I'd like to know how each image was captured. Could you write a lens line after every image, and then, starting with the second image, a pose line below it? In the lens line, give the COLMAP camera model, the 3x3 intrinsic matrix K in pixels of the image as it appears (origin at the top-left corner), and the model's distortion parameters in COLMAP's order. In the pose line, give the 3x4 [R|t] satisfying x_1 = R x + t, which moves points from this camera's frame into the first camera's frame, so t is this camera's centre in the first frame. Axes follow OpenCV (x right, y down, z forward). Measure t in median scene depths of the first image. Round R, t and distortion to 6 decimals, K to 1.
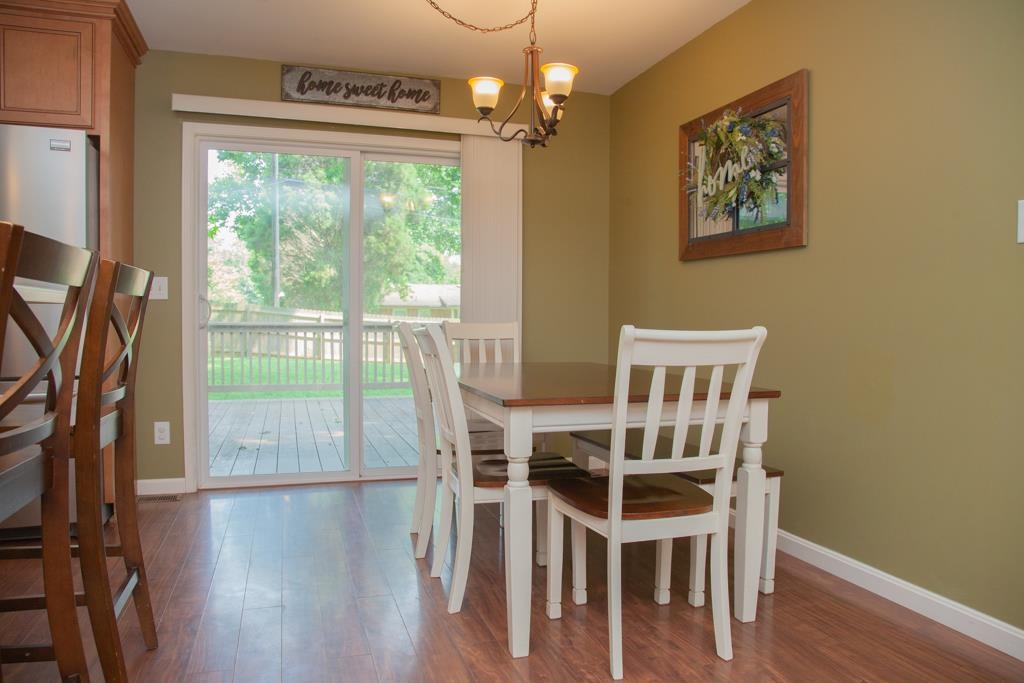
lens RADIAL K [[705.6, 0, 511.2], [0, 705.6, 343.3], [0, 0, 1]] dist [-0.115970, 0.055753]
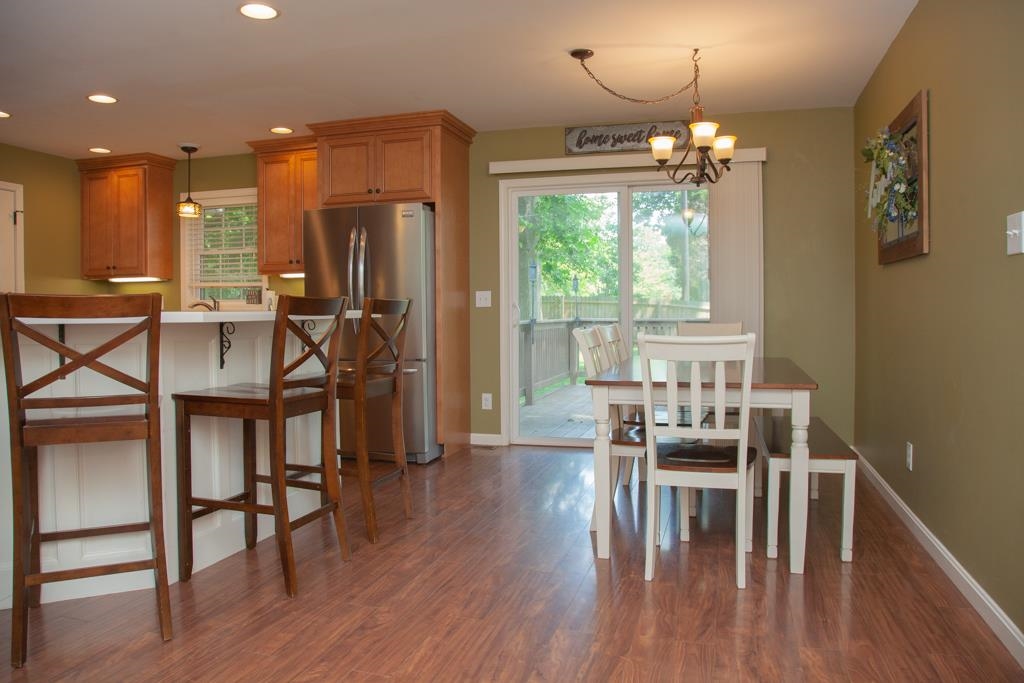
lens RADIAL K [[705.6, 0, 515.7], [0, 705.6, 322.1], [0, 0, 1]] dist [-0.115970, 0.055753]
pose [[0.828157, -0.002350, -0.560491, 0.351249], [-0.007851, 0.999844, -0.015793, -0.009783], [0.560441, 0.017479, 0.828010, -0.168925]]
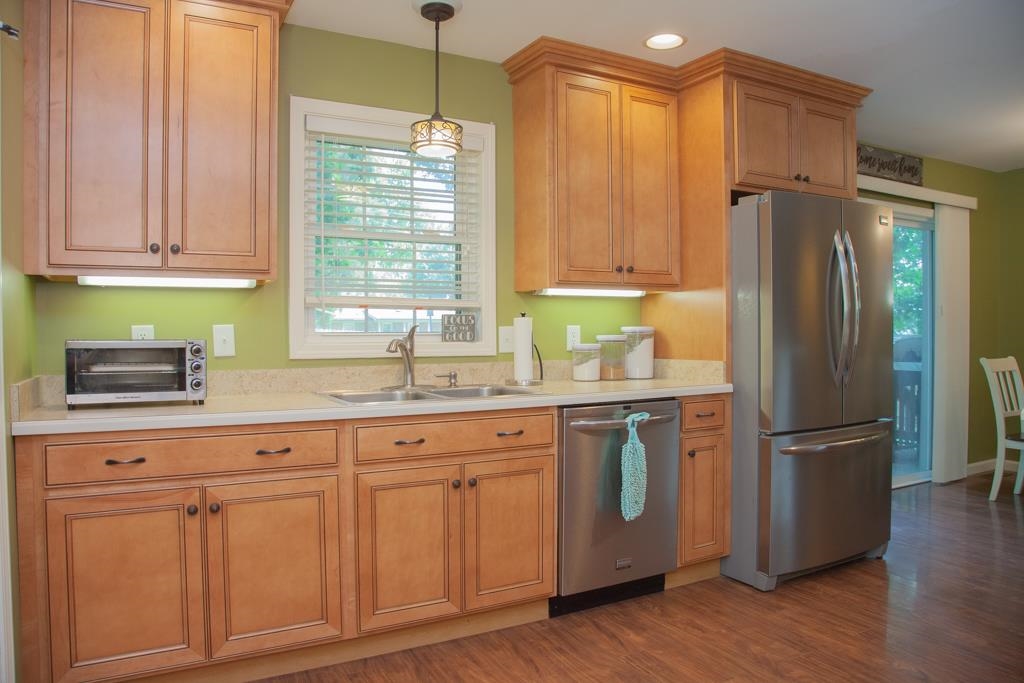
lens RADIAL K [[705.6, 0, 526.2], [0, 705.6, 346.0], [0, 0, 1]] dist [-0.115970, 0.055753]
pose [[0.980225, -0.017936, 0.197070, -1.129755], [0.020300, 0.999744, -0.009984, -0.056479], [-0.196841, 0.013787, 0.980339, -0.033265]]
